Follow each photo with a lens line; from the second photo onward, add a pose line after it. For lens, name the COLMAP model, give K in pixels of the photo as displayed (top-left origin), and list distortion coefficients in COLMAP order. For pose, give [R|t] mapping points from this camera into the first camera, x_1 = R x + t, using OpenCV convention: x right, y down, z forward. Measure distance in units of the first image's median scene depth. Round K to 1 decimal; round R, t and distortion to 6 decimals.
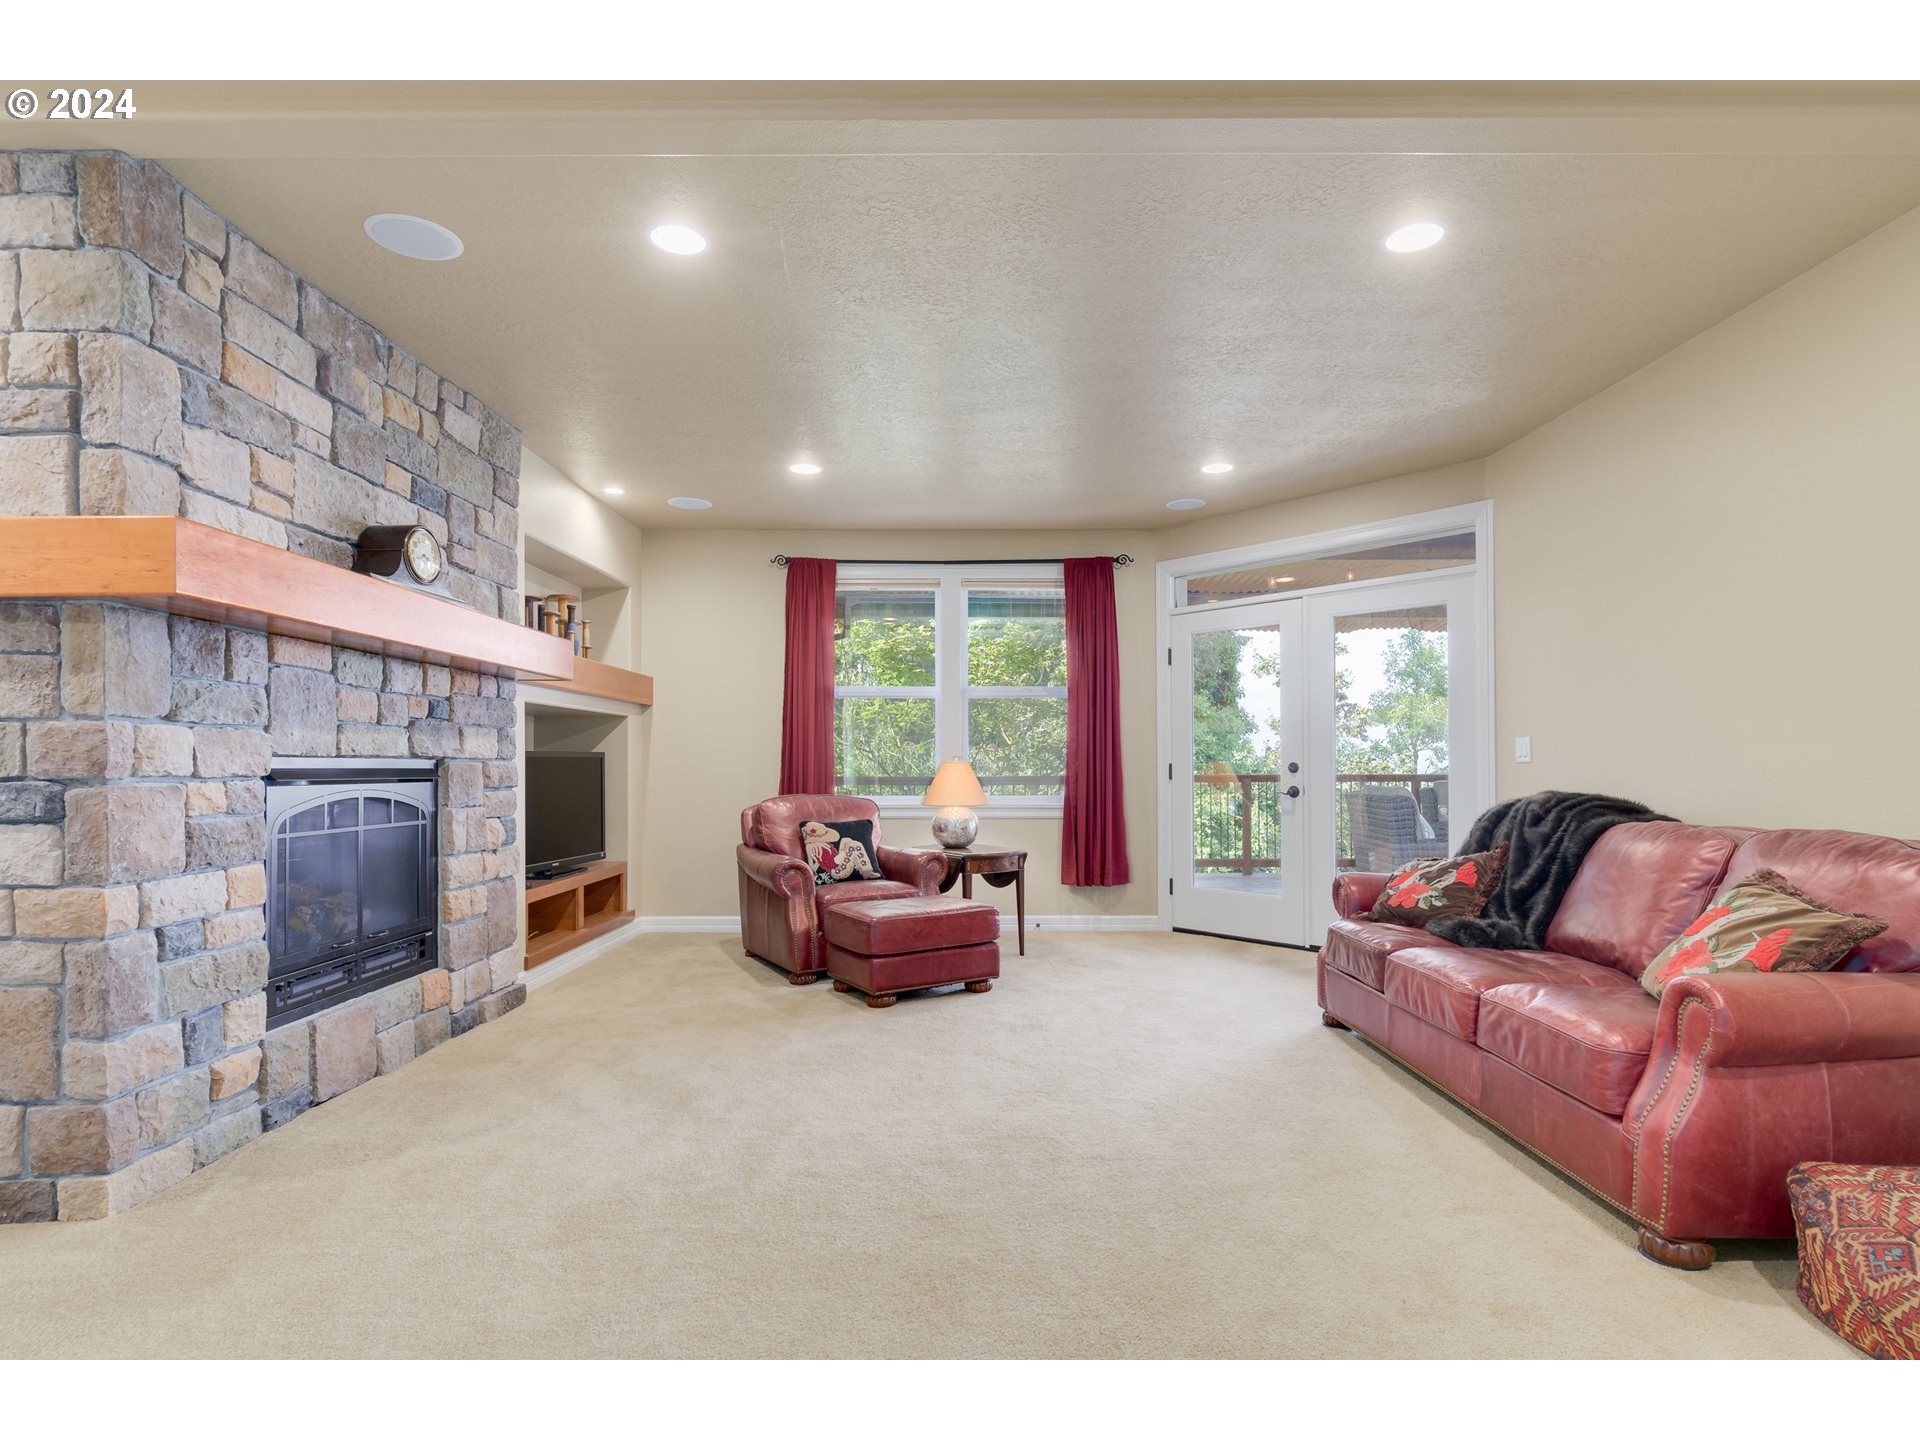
lens RADIAL K [[1021.0, 0, 923.9], [0, 1021.0, 773.1], [0, 0, 1]] dist [0.003524, -0.015941]
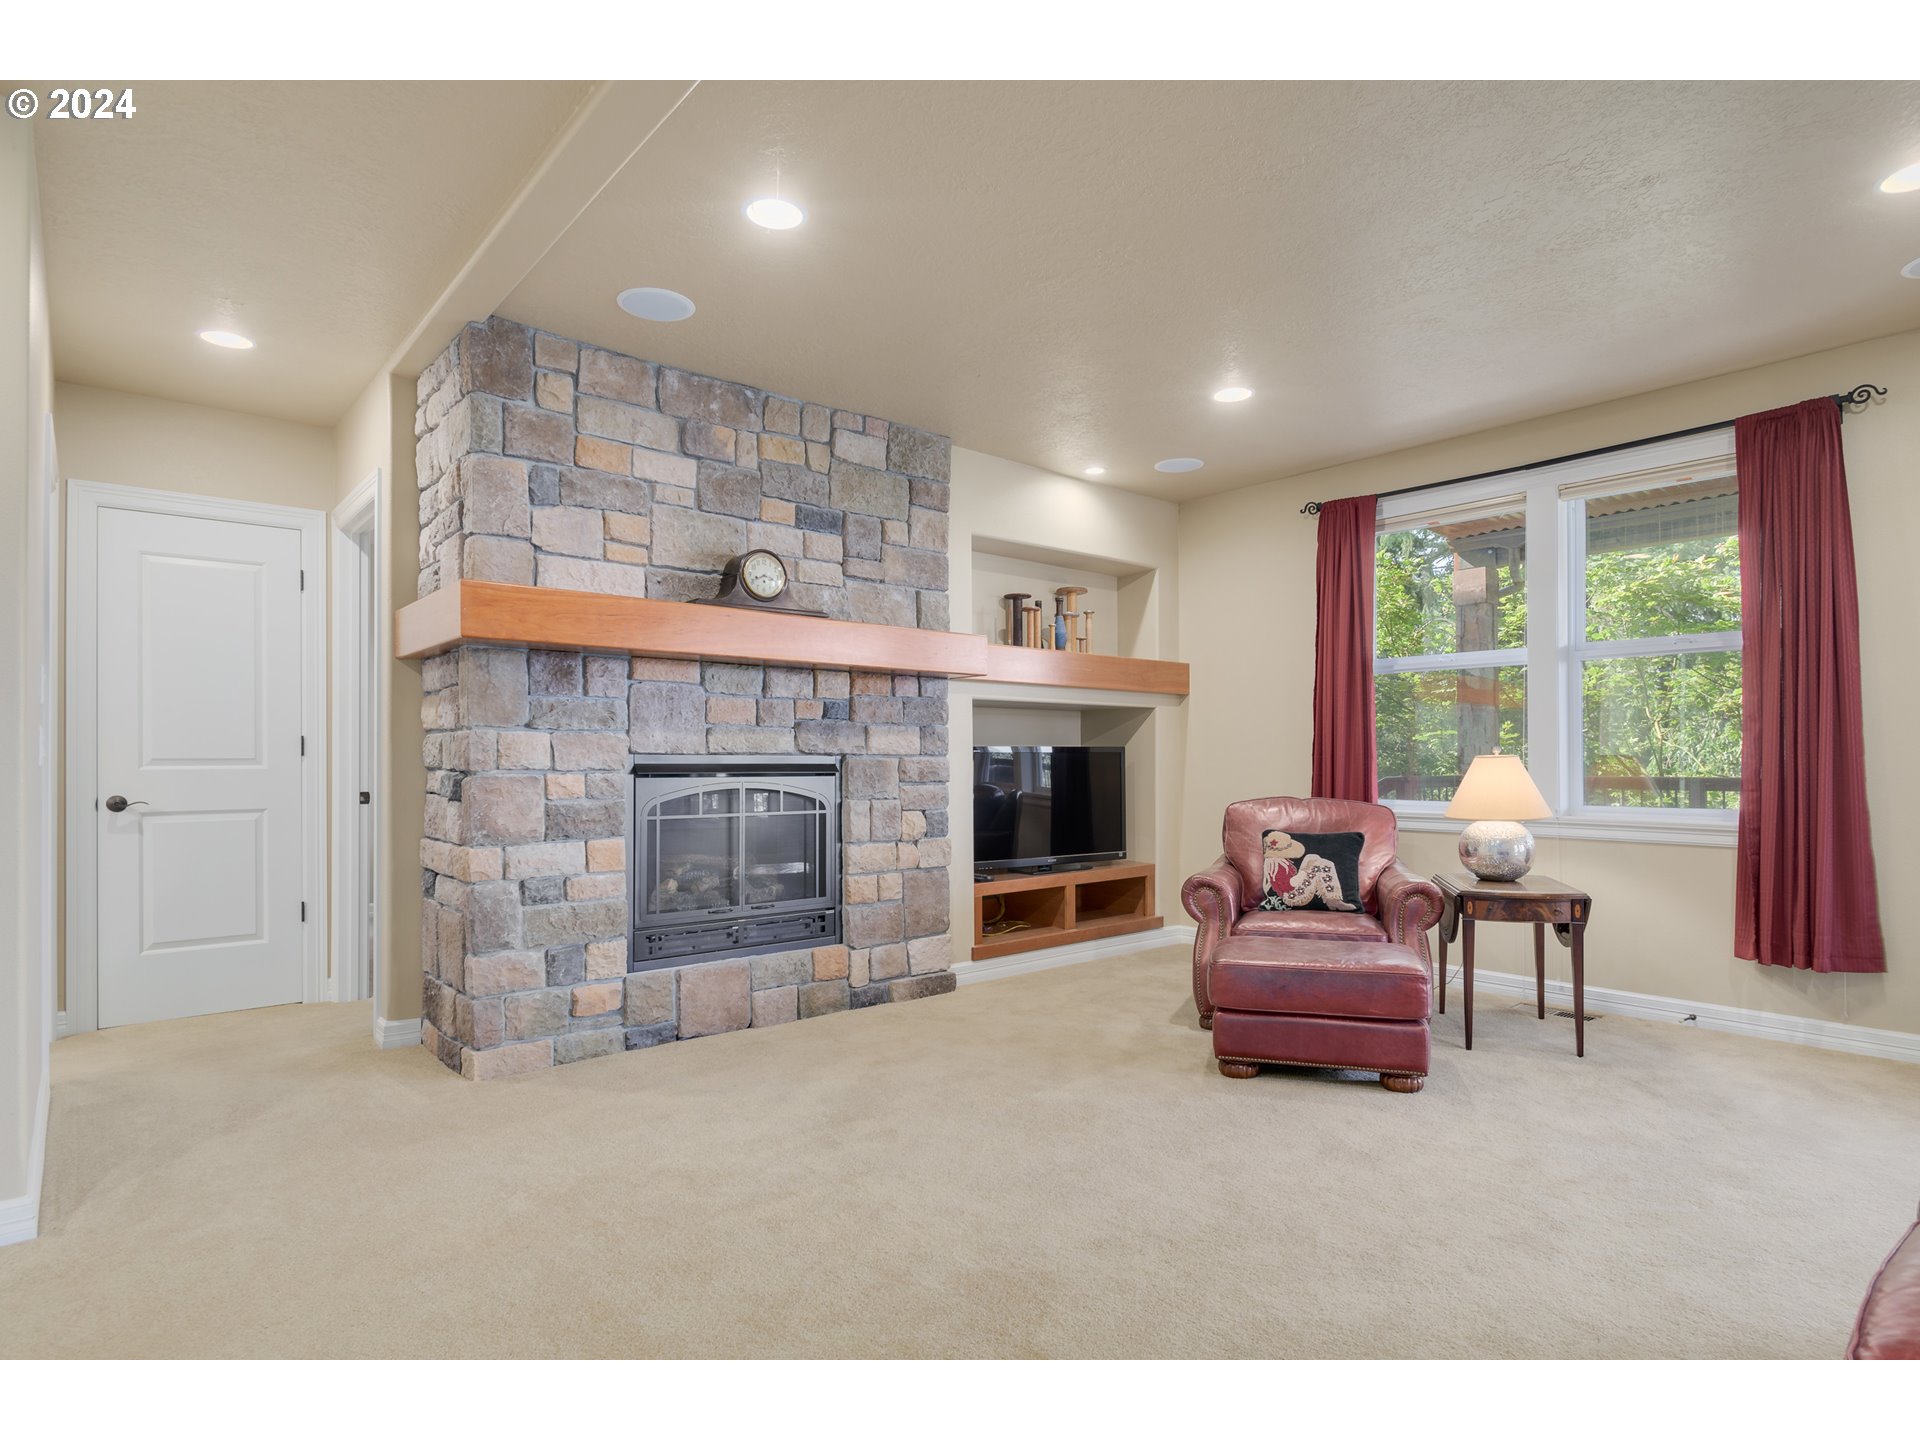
lens RADIAL K [[1021.0, 0, 923.9], [0, 1021.0, 773.1], [0, 0, 1]] dist [0.003524, -0.015941]
pose [[0.637248, 0.008443, -0.770613, 0.513472], [-0.004882, 0.999964, 0.006918, -0.003127], [0.770644, -0.000646, 0.637266, 0.430937]]
